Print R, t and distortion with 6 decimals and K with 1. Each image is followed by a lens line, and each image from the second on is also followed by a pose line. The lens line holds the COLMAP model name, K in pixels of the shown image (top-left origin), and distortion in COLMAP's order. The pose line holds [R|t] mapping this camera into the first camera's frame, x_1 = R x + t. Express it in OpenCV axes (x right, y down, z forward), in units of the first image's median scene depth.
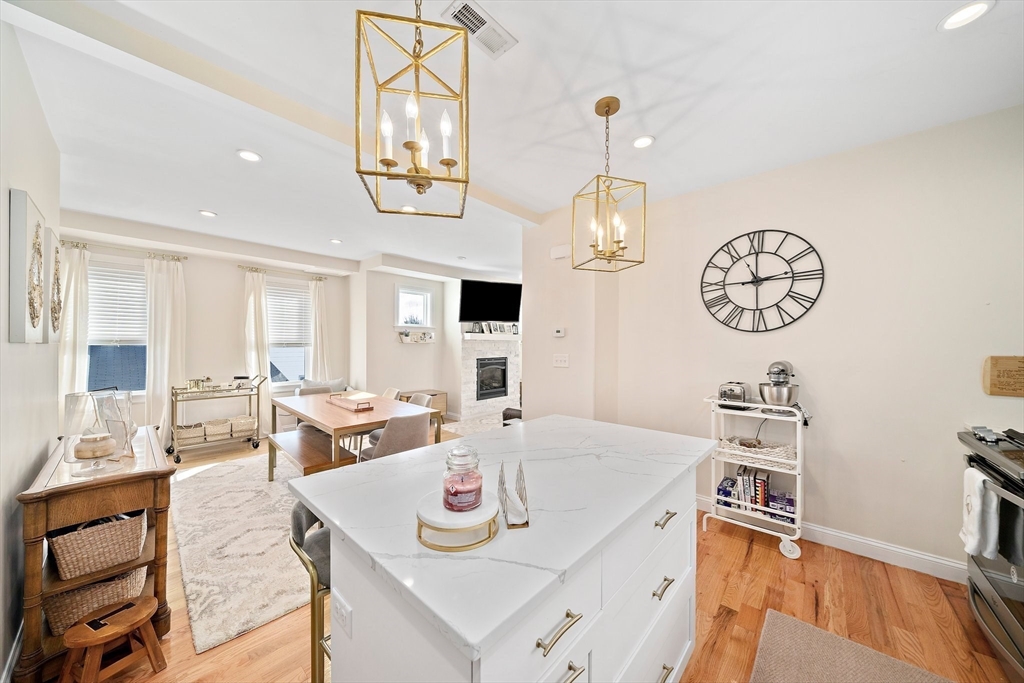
lens RADIAL K [[345.7, 0, 509.9], [0, 345.7, 344.9], [0, 0, 1]] dist [-0.000610, -0.000016]
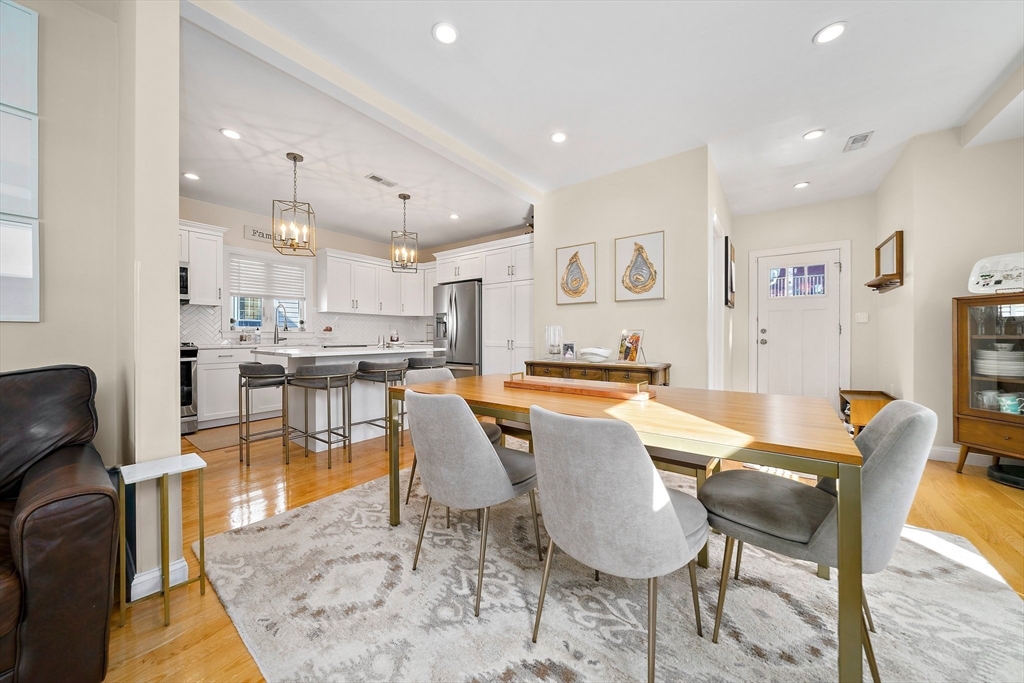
lens RADIAL K [[350.2, 0, 513.5], [0, 350.2, 339.5], [0, 0, 1]] dist [-0.002288, -0.000032]
pose [[-0.995009, -0.000056, -0.099787, -0.429824], [-0.001404, 0.999909, 0.013444, 0.123109], [0.099777, 0.013517, -0.994918, 1.987473]]
